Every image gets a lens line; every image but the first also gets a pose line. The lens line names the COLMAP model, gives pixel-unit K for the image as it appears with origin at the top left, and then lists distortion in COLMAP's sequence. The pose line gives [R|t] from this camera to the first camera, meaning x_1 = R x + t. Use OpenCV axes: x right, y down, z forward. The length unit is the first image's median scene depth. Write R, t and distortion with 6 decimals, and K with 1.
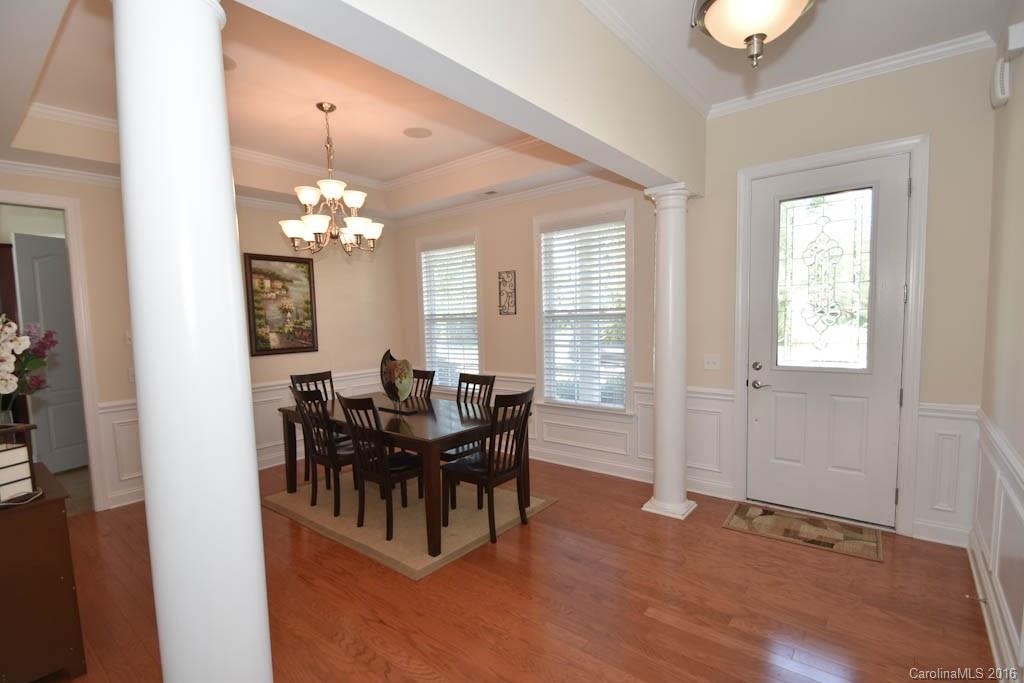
lens RADIAL K [[458.7, 0, 519.7], [0, 458.7, 355.8], [0, 0, 1]] dist [0.036626, -0.028376]
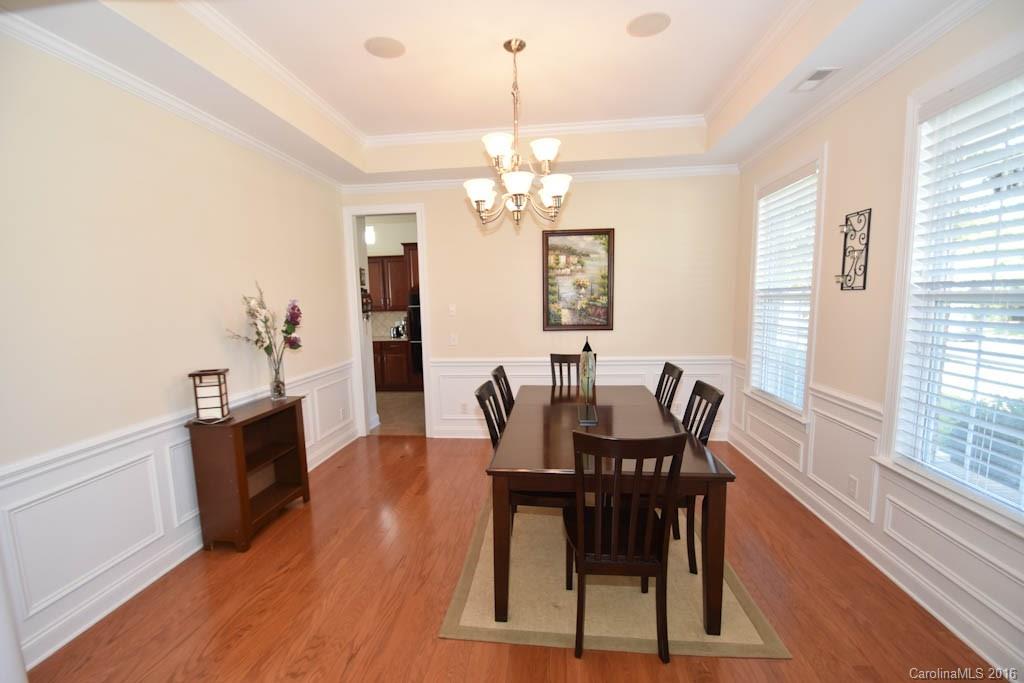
lens RADIAL K [[458.7, 0, 519.7], [0, 458.7, 355.8], [0, 0, 1]] dist [0.036626, -0.028376]
pose [[0.553840, 0.120254, -0.823893, 0.238499], [-0.070767, 0.992733, 0.097326, -0.038457], [0.829610, 0.004402, 0.558325, 0.362782]]
